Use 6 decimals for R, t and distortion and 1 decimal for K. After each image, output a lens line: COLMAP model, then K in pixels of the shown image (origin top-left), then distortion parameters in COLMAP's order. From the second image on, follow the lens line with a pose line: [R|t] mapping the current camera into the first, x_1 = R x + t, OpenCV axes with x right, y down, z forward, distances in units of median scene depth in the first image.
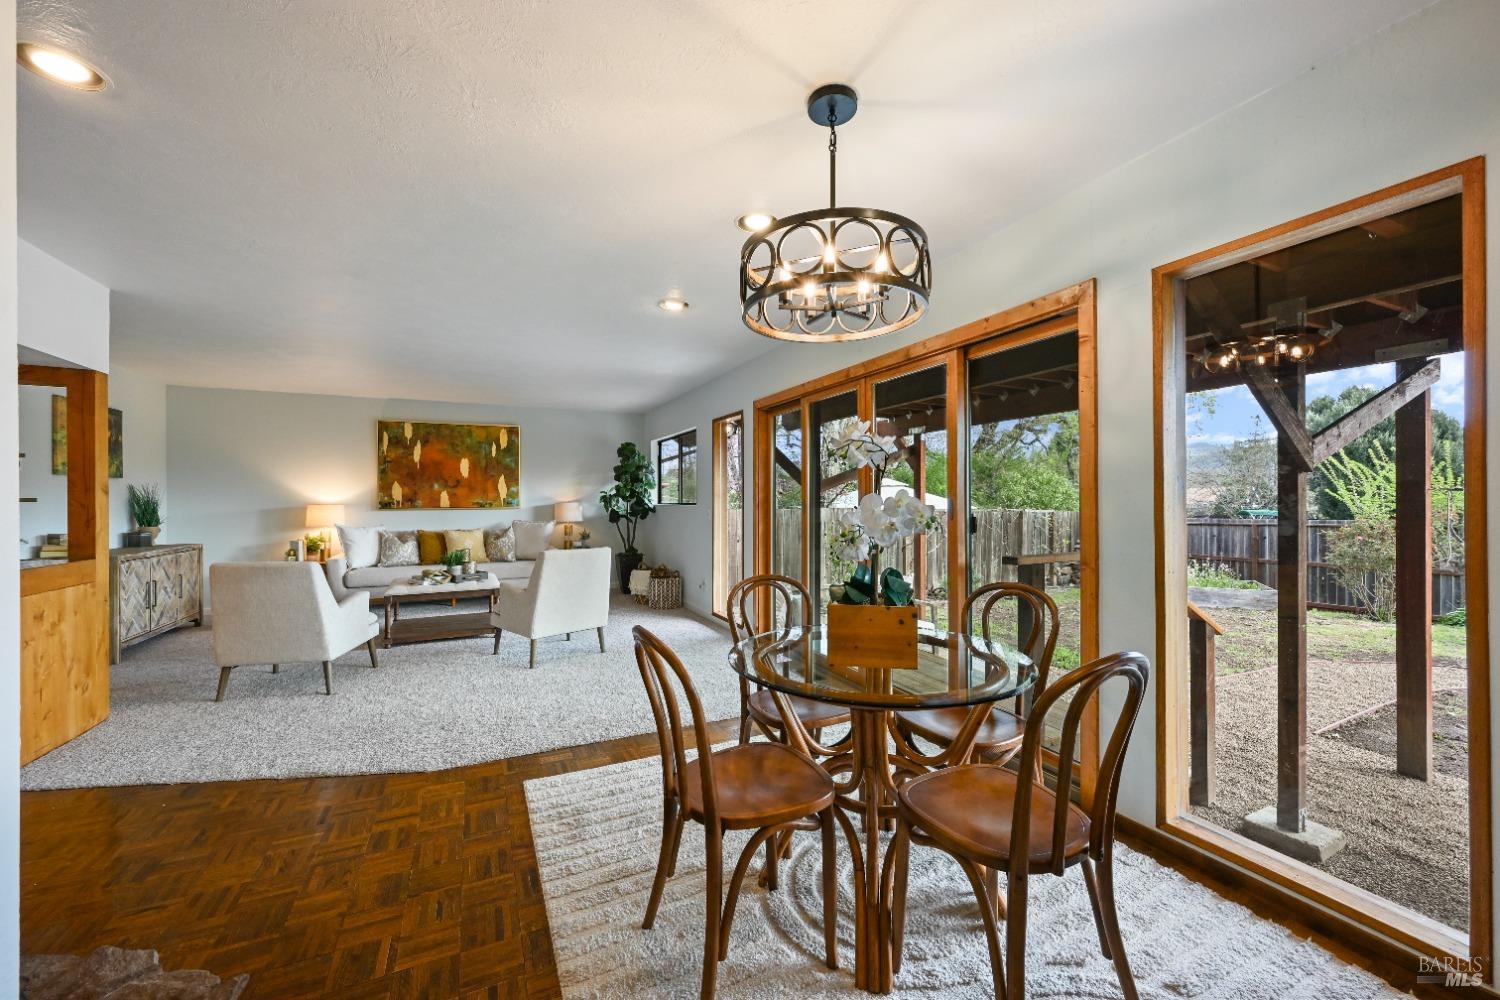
lens RADIAL K [[579.4, 0, 753.2], [0, 579.4, 498.5], [0, 0, 1]] dist [-0.008378, -0.000116]
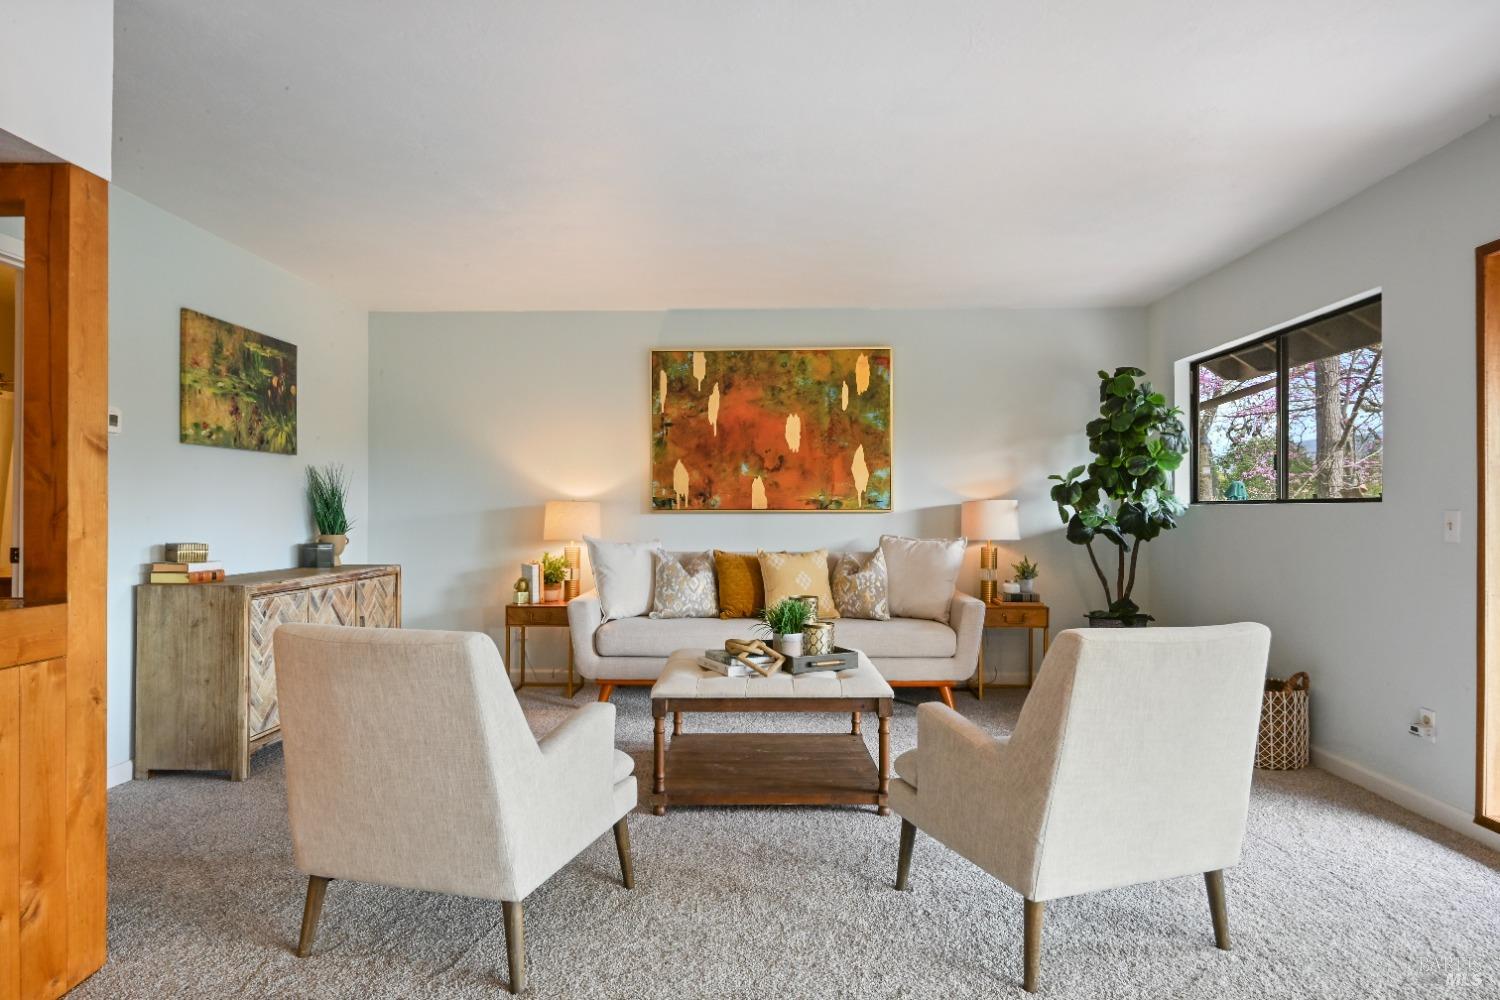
lens RADIAL K [[901.0, 0, 746.2], [0, 901.0, 504.4], [0, 0, 1]] dist [-0.021415, 0.000285]
pose [[0.884828, 0.001270, -0.465916, -0.170395], [-0.002603, 0.999994, -0.002218, 0.013958], [0.465910, 0.003175, 0.884826, 0.283226]]
